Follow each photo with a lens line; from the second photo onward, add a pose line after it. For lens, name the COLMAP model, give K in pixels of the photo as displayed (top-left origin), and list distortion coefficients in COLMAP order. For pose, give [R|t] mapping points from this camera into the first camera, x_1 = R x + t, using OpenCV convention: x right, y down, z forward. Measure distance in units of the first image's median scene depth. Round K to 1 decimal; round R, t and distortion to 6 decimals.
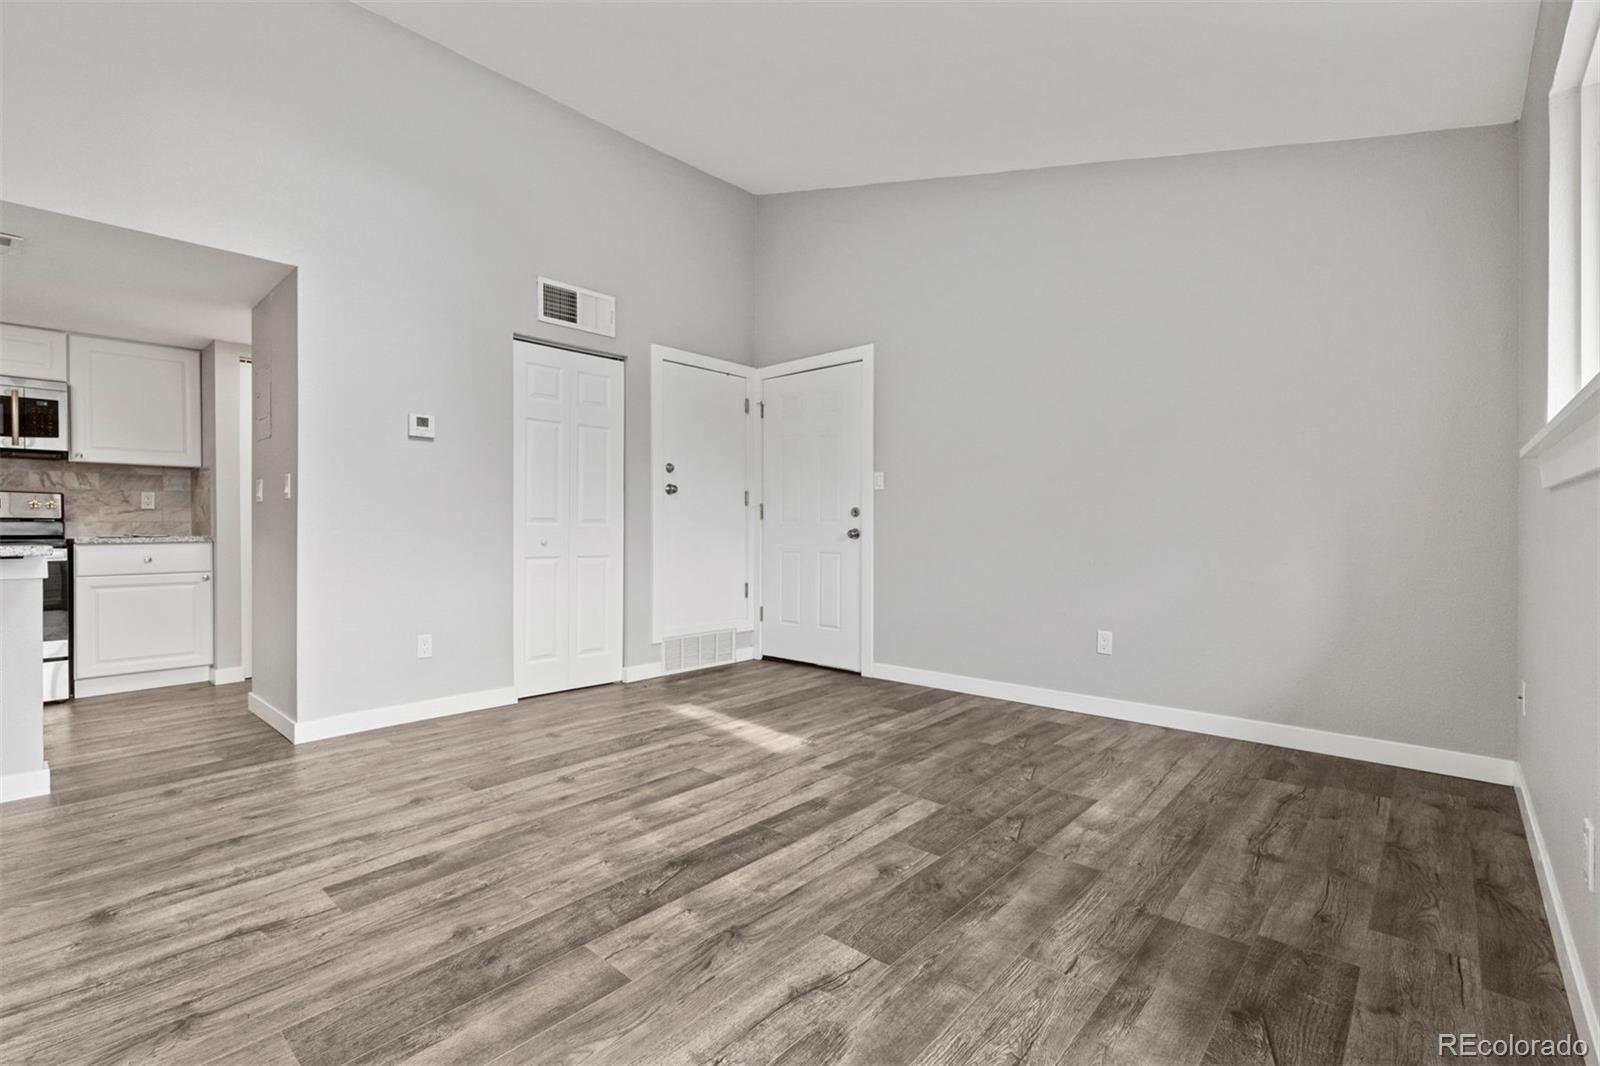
lens RADIAL K [[719.8, 0, 790.5], [0, 719.8, 530.1], [0, 0, 1]] dist [-0.002991, 0.003213]
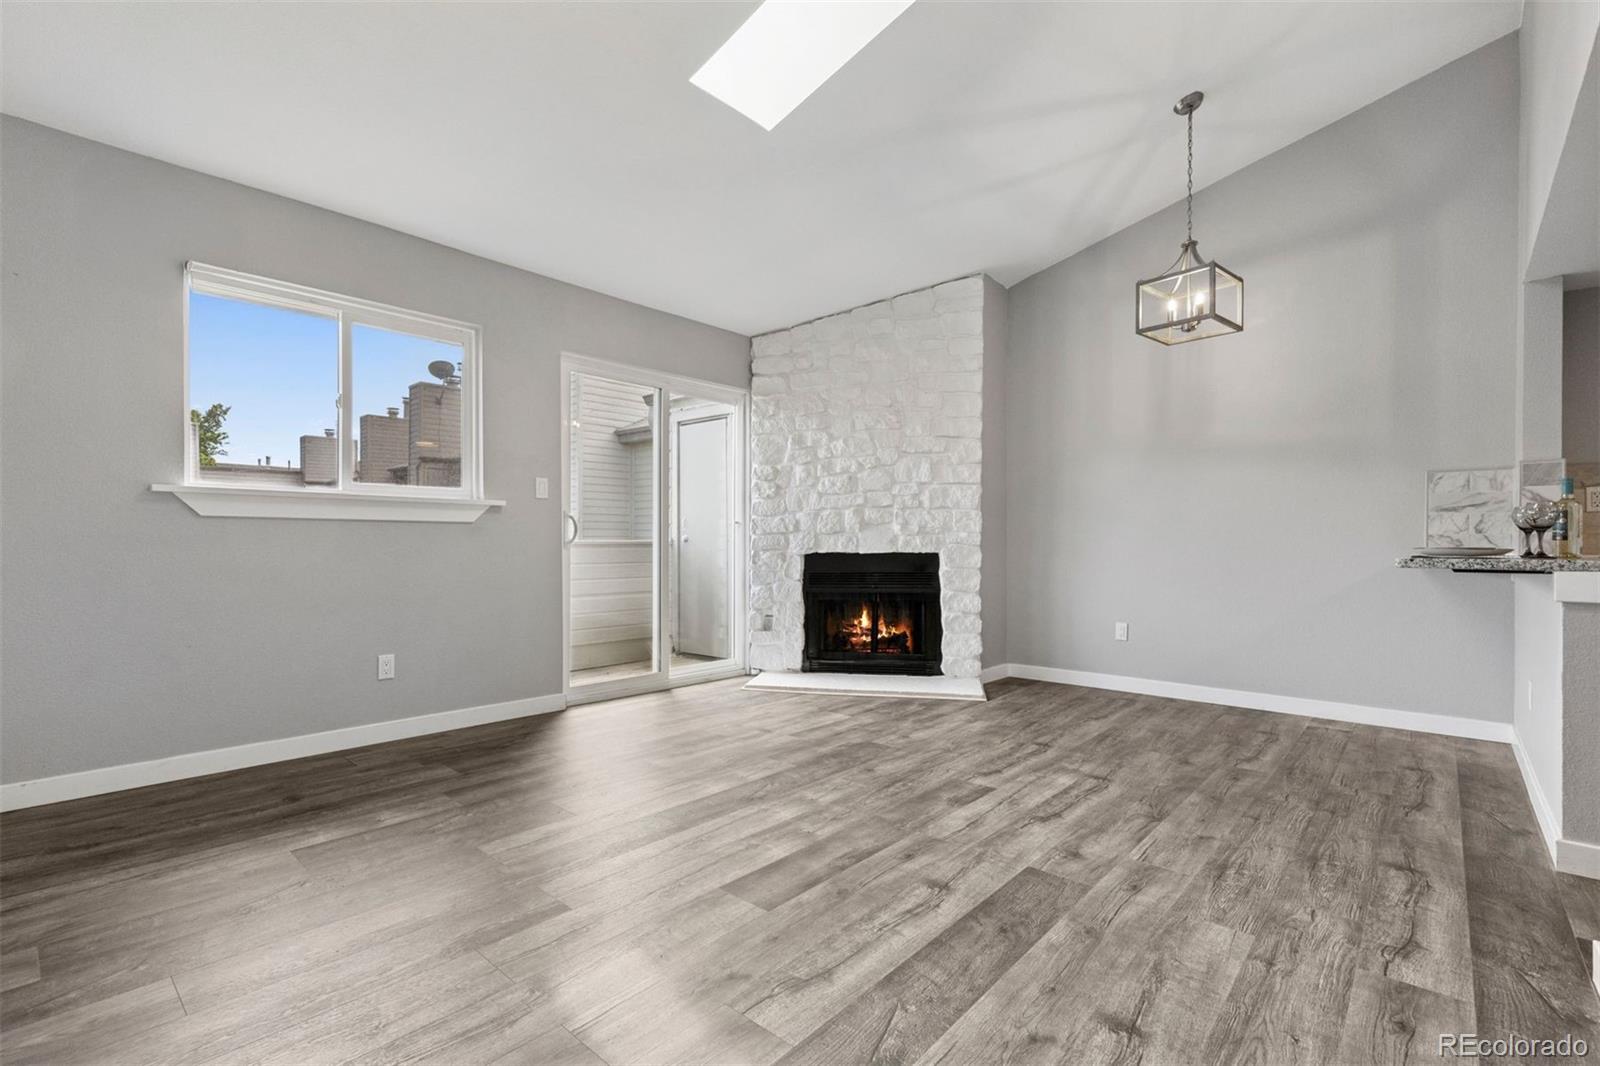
lens RADIAL K [[719.8, 0, 790.8], [0, 719.8, 546.5], [0, 0, 1]] dist [-0.002991, 0.003213]
pose [[-0.999996, -0.001614, -0.002464, -0.159244], [-0.001630, 0.999978, 0.006419, -0.000198], [0.002454, 0.006423, -0.999976, 1.705114]]
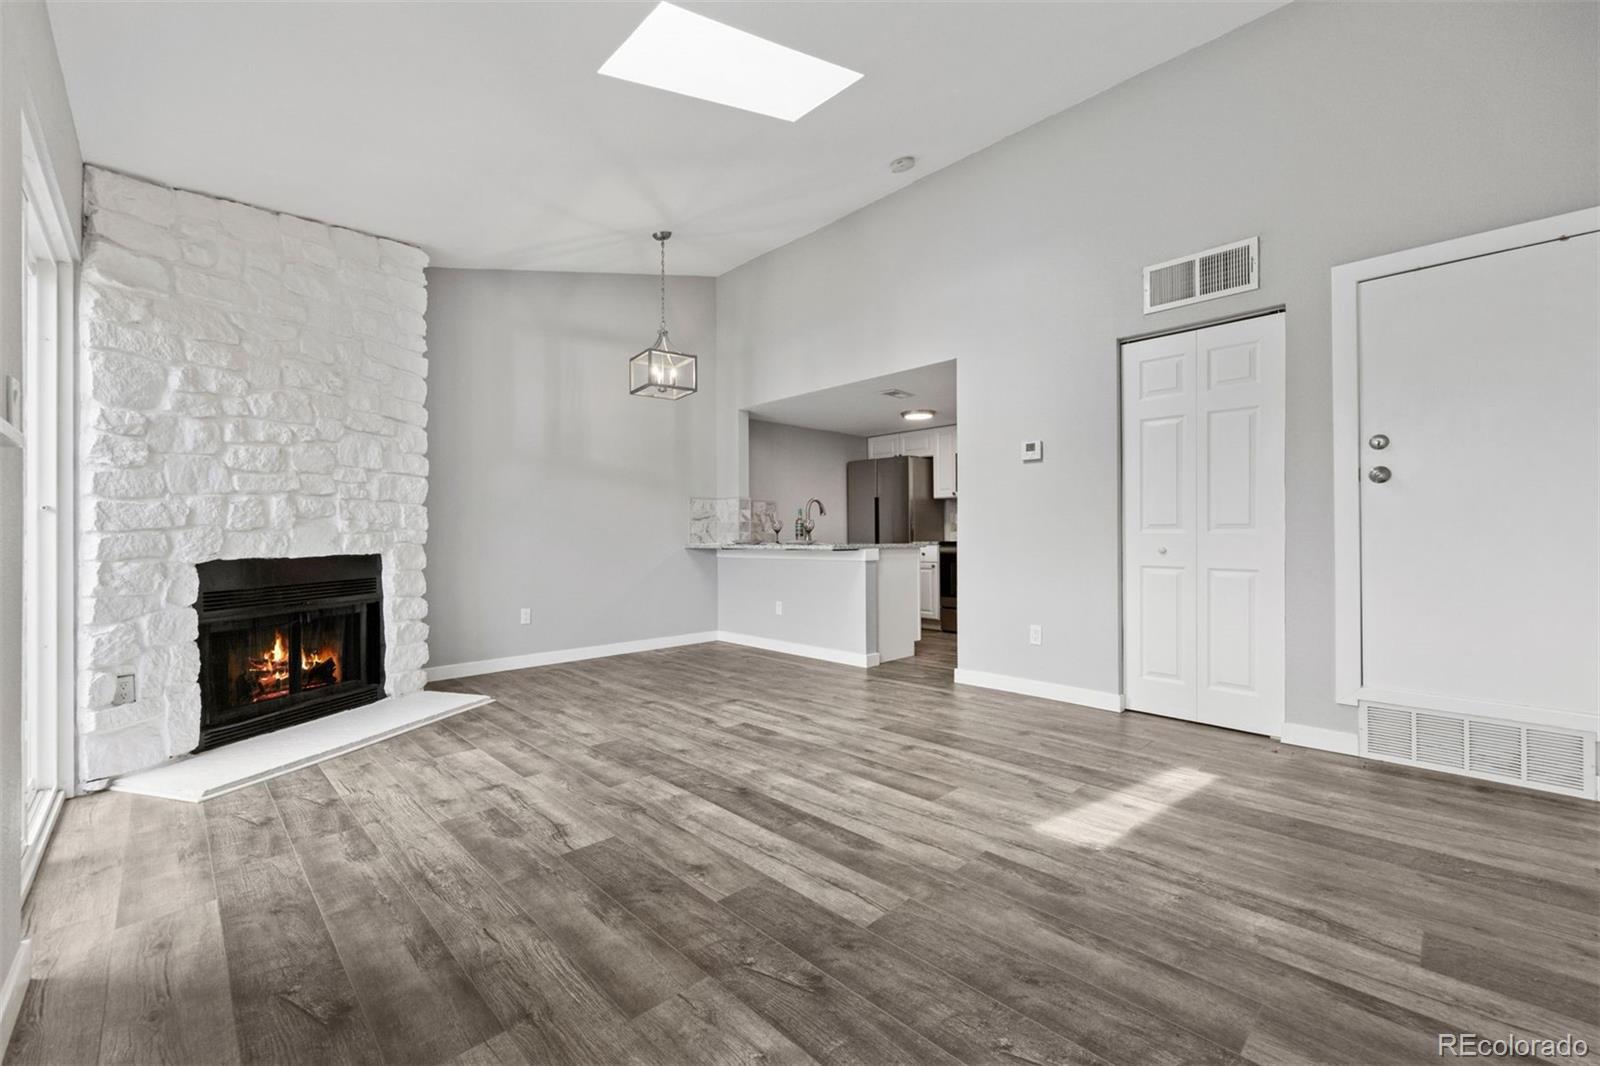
lens RADIAL K [[657.3, 0, 797.6], [0, 657.3, 533.7], [0, 0, 1]] dist [0.001695, 0.000723]
pose [[-0.065360, -0.000953, -0.997861, 0.785108], [0.005563, 0.999984, -0.001319, -0.009323], [0.997846, -0.005637, -0.065354, 0.878752]]
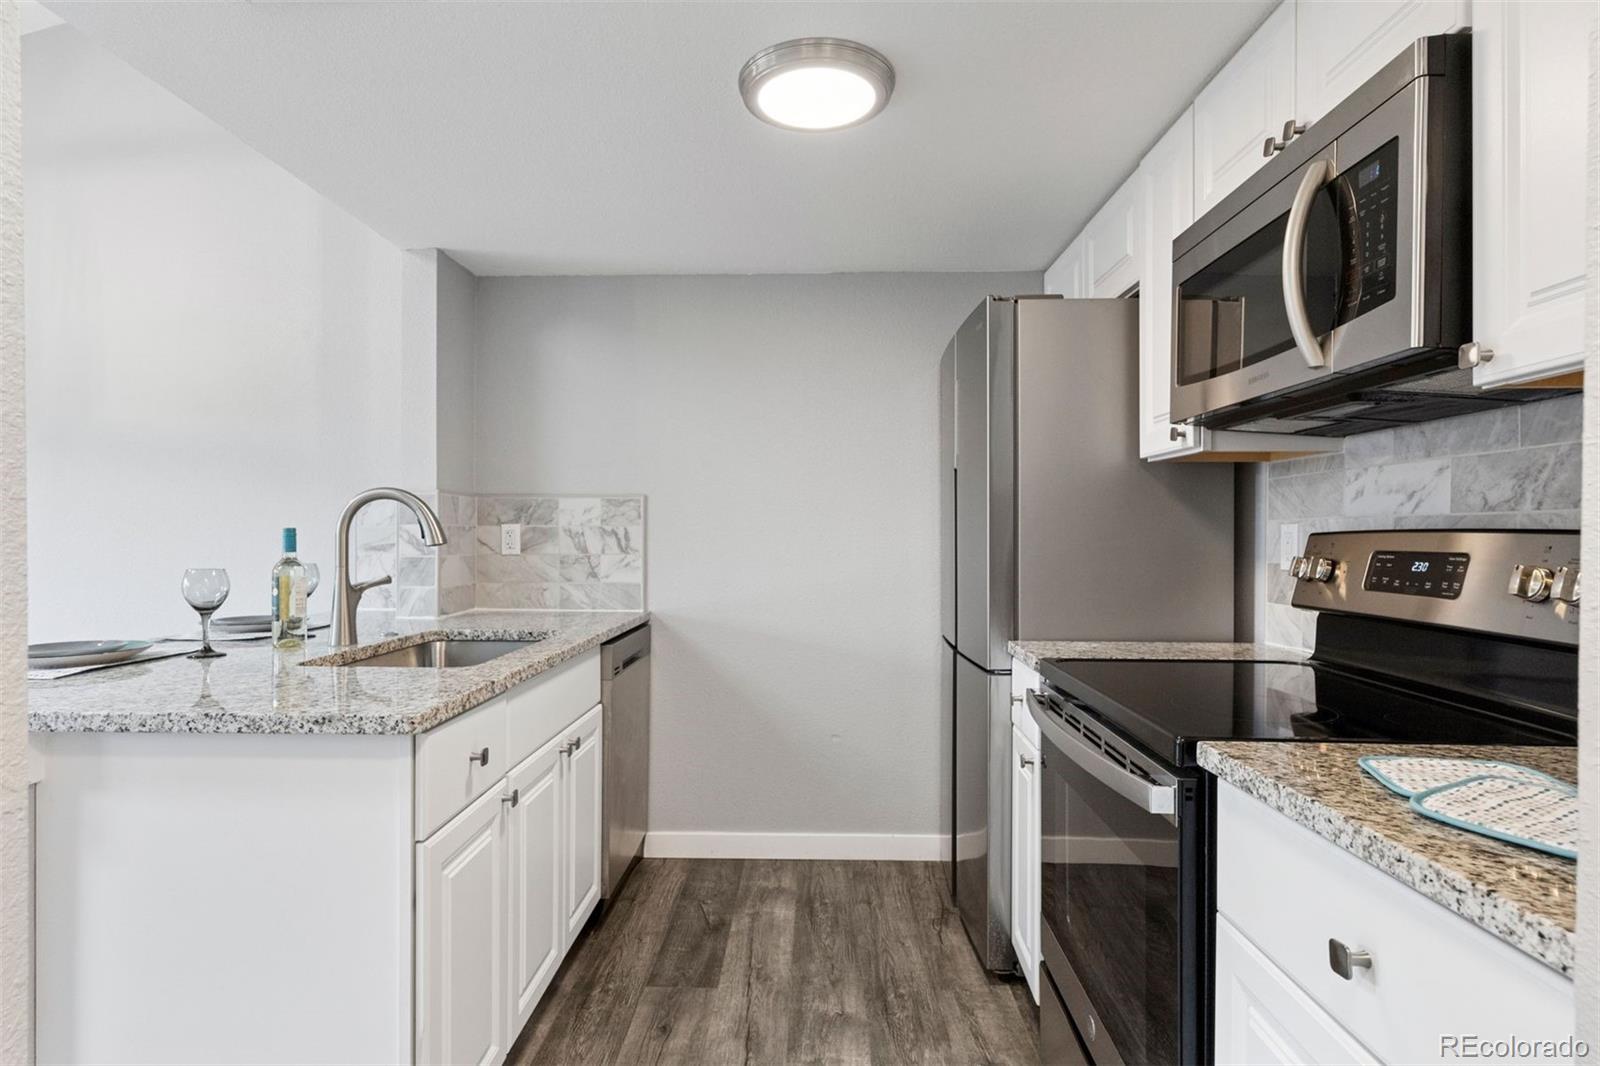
lens RADIAL K [[852.6, 0, 791.7], [0, 852.6, 537.5], [0, 0, 1]] dist [0.005488, -0.002302]
pose [[-0.764325, 0.006974, -0.644794, -1.038647], [0.001999, 0.999962, 0.008446, -0.083469], [0.644829, 0.005167, -0.764310, 1.633696]]
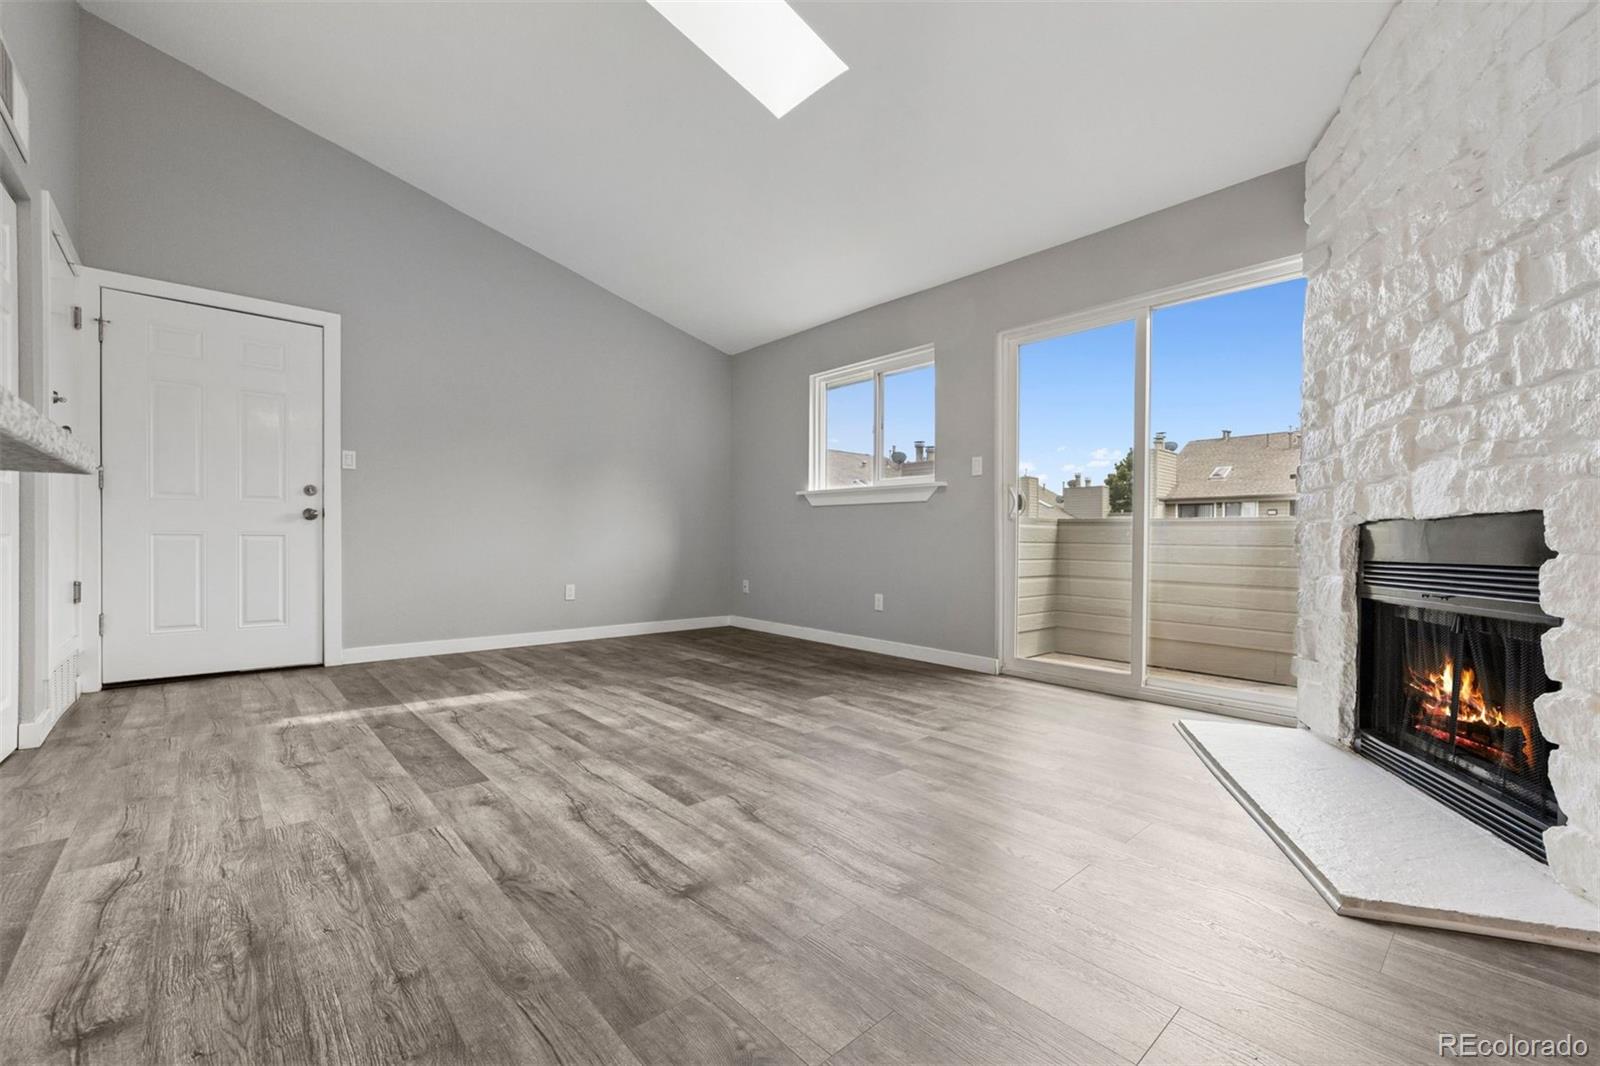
lens RADIAL K [[657.3, 0, 803.3], [0, 657.3, 549.2], [0, 0, 1]] dist [0.001695, 0.000723]
pose [[0.099152, -0.012924, 0.994988, -1.146315], [-0.007064, 0.999881, 0.013692, 0.057002], [-0.995047, -0.008387, 0.099049, 0.502777]]
